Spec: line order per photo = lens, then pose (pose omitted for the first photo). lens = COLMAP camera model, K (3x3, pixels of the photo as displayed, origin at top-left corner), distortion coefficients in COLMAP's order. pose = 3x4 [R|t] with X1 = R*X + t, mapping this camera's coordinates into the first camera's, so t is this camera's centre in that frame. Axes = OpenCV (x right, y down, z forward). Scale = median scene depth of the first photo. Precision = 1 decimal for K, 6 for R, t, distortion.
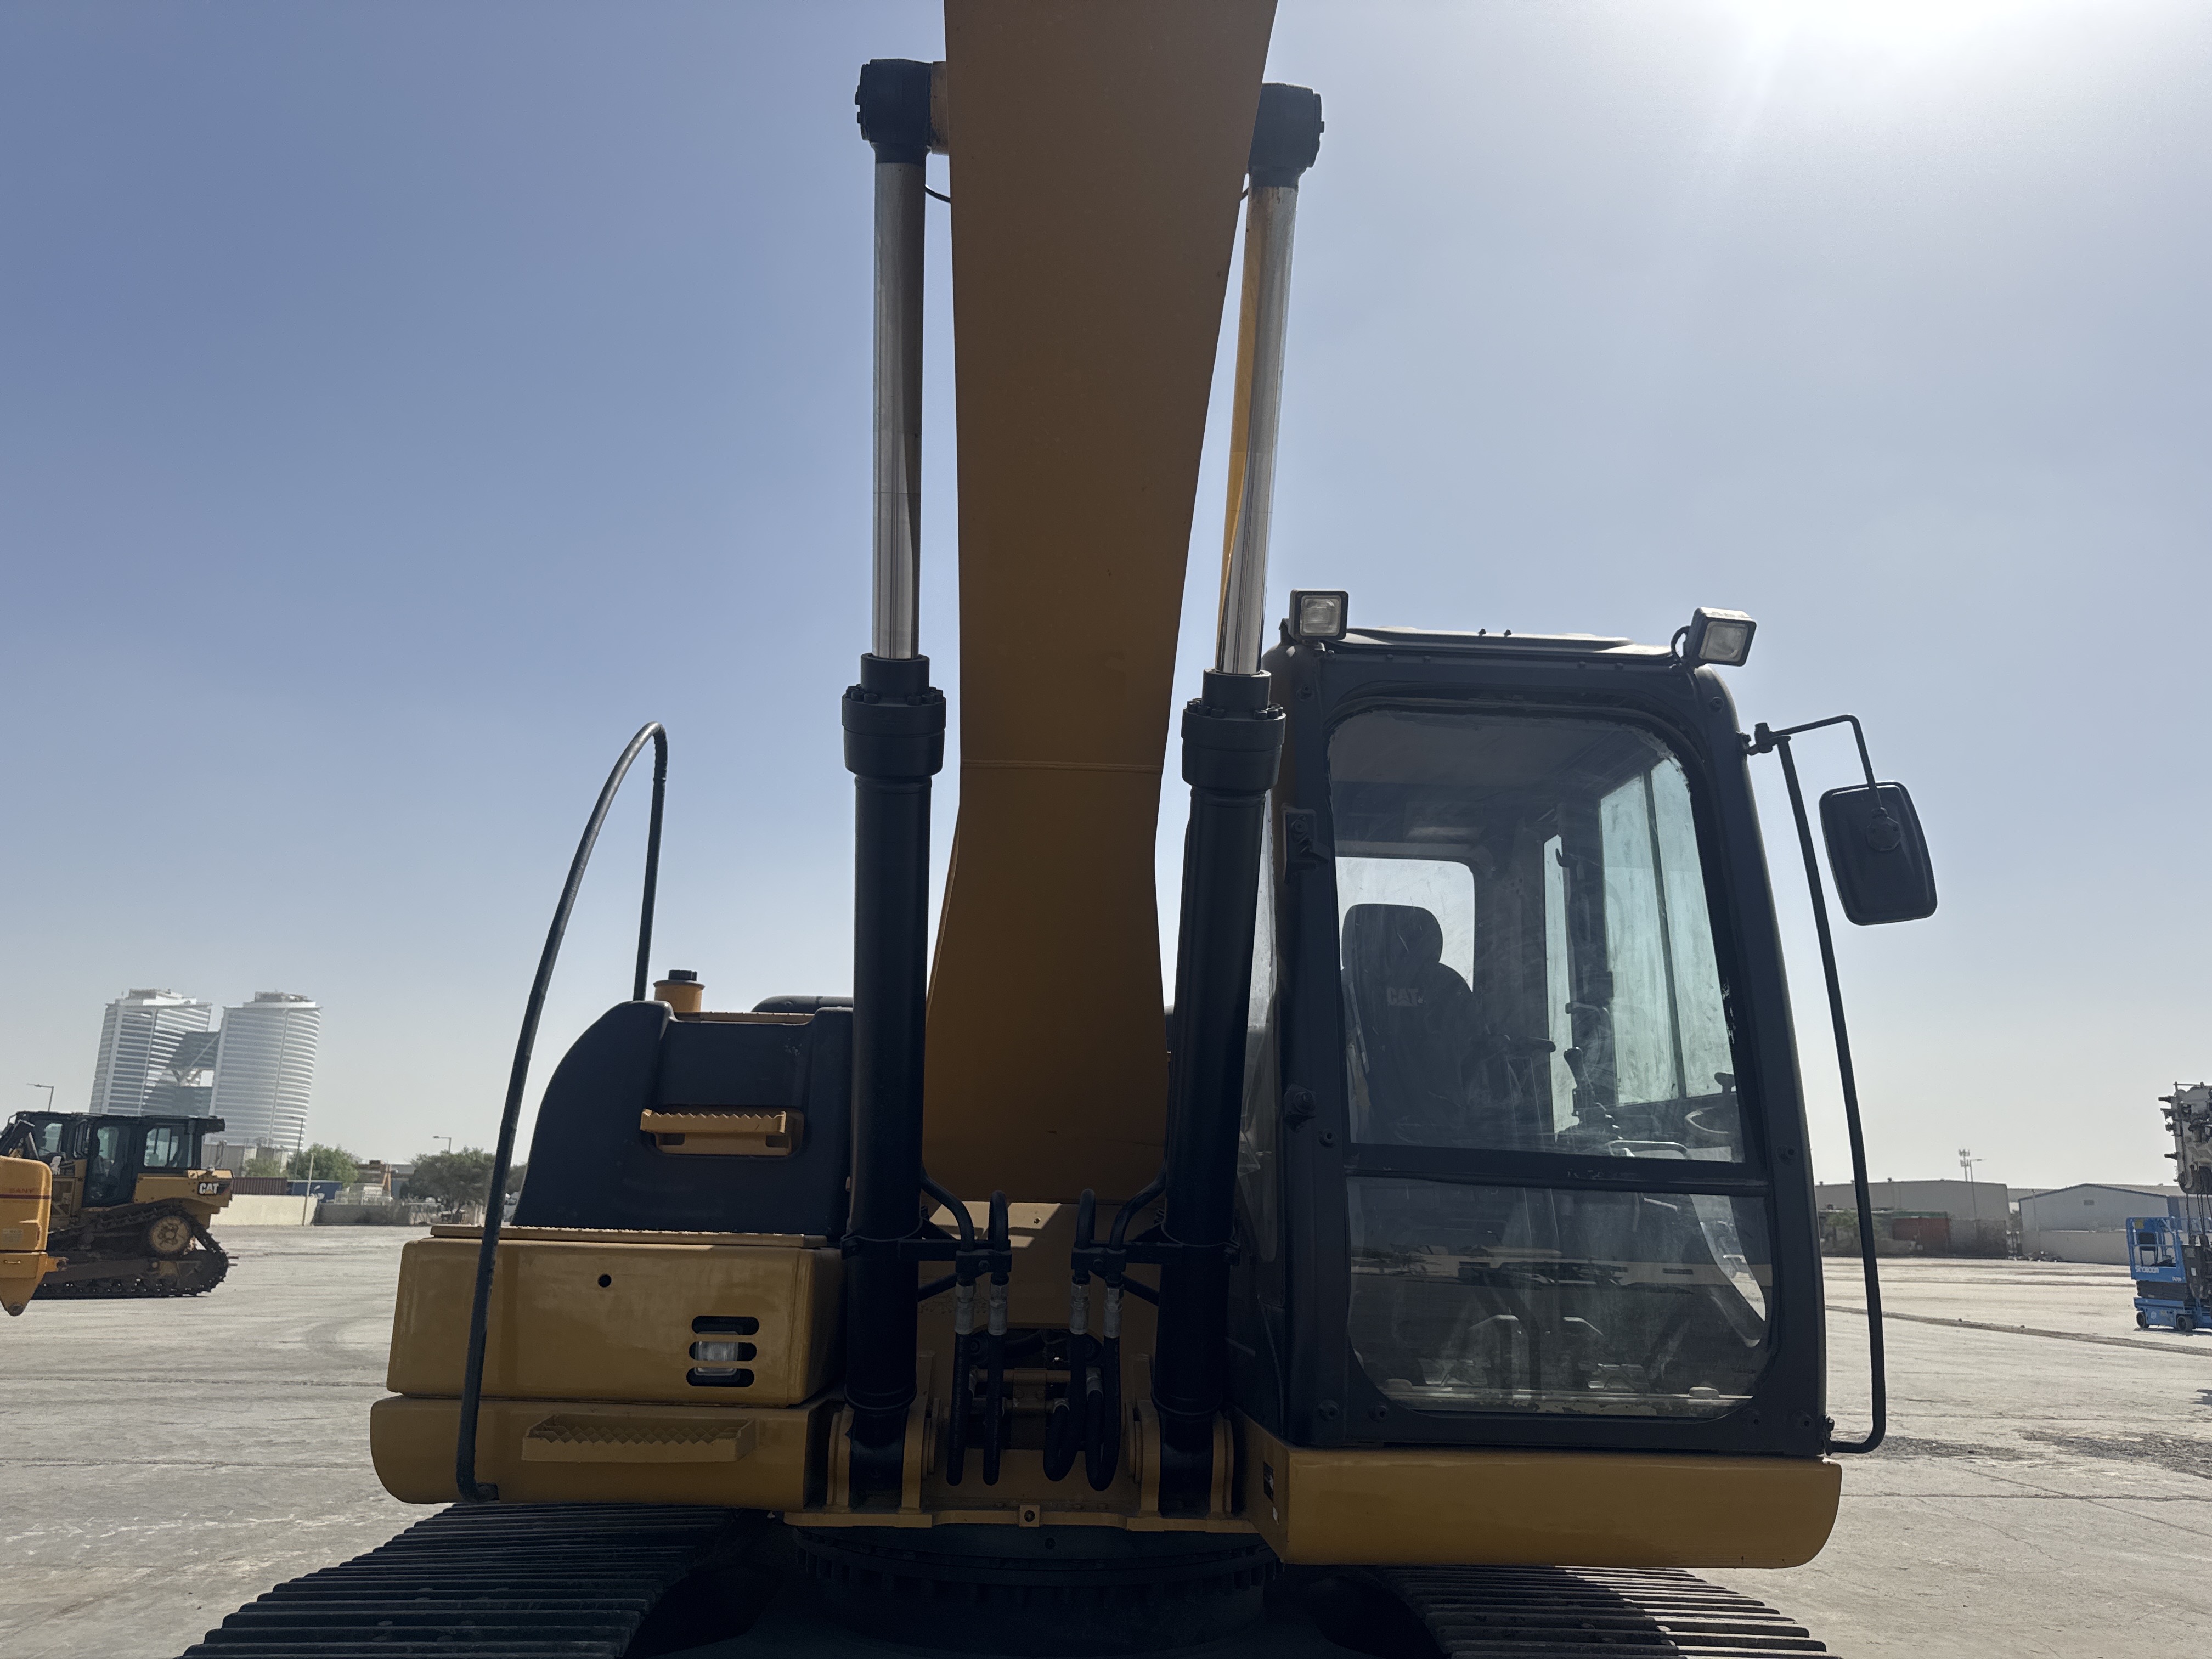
lens RADIAL K [[1525.7, 0, 1103.7], [0, 1525.7, 839.5], [0, 0, 1]] dist [-0.005301, 0.001507]
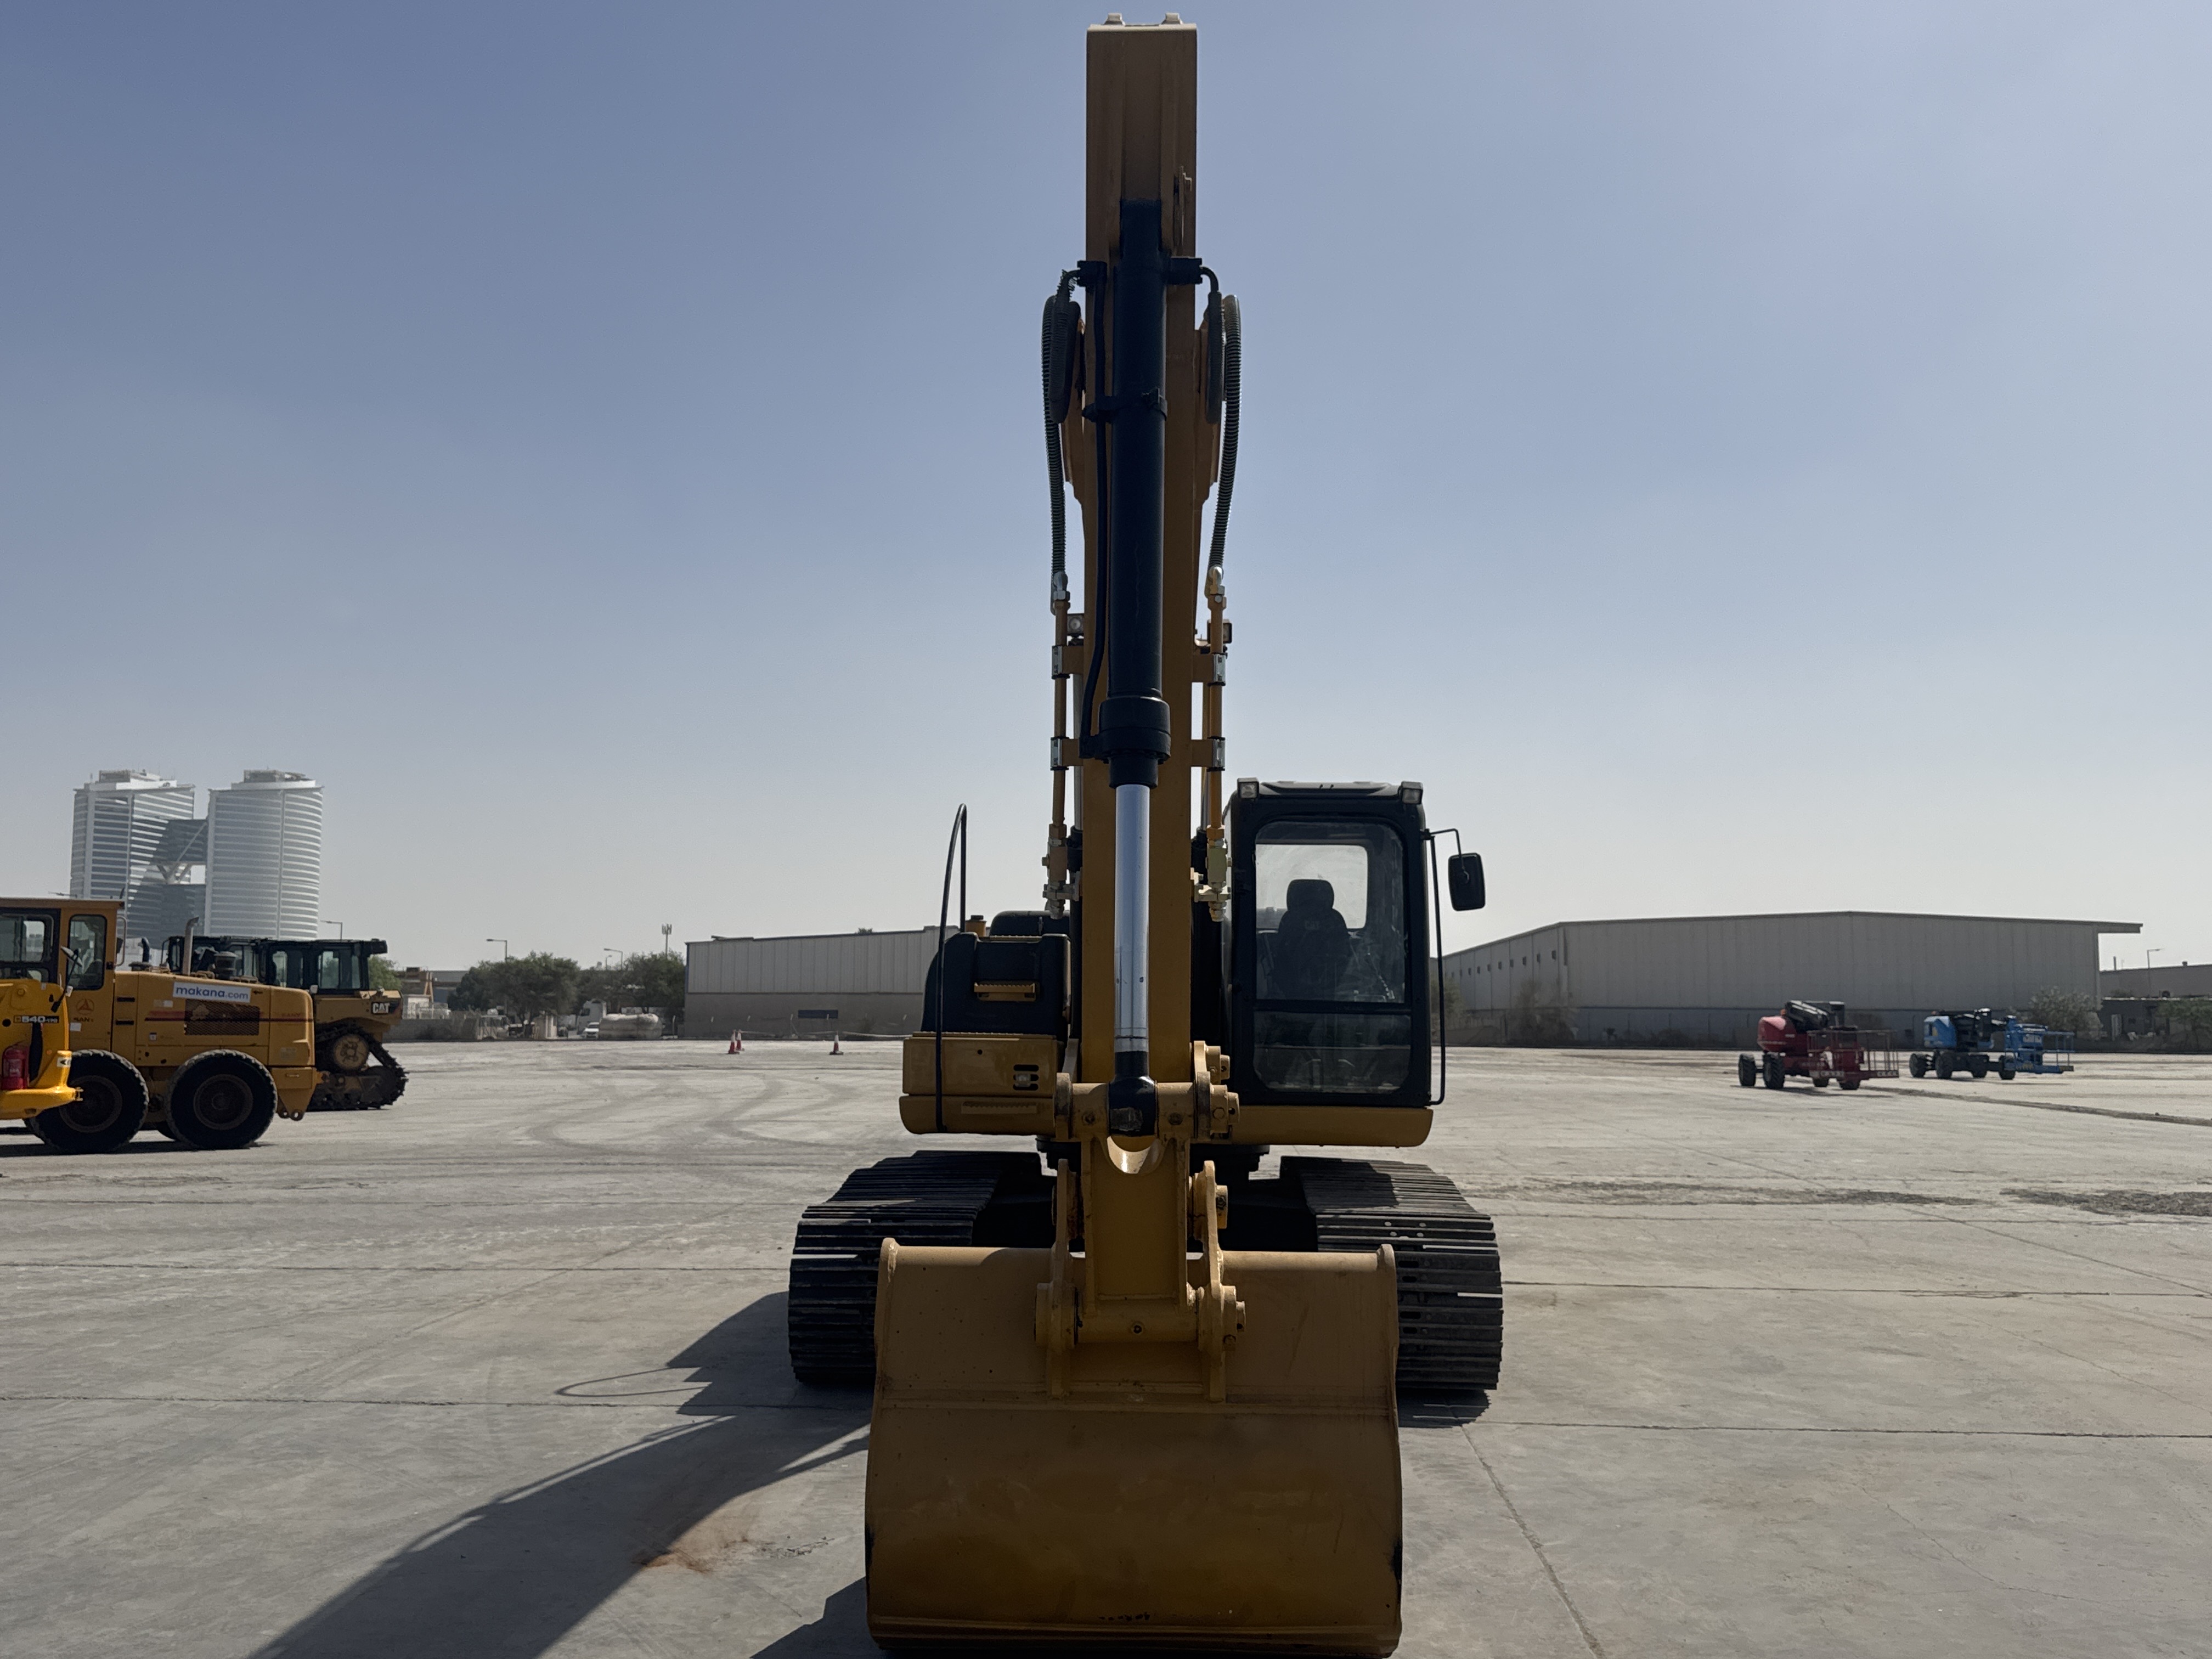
lens RADIAL K [[2006.6, 0, 1107.7], [0, 2006.6, 827.3], [0, 0, 1]] dist [0.040893, 0.000000]
pose [[0.996011, -0.023814, -0.085994, 0.024997], [0.036225, 0.988652, 0.145789, -0.073776], [0.081546, -0.148322, 0.985571, -0.291401]]
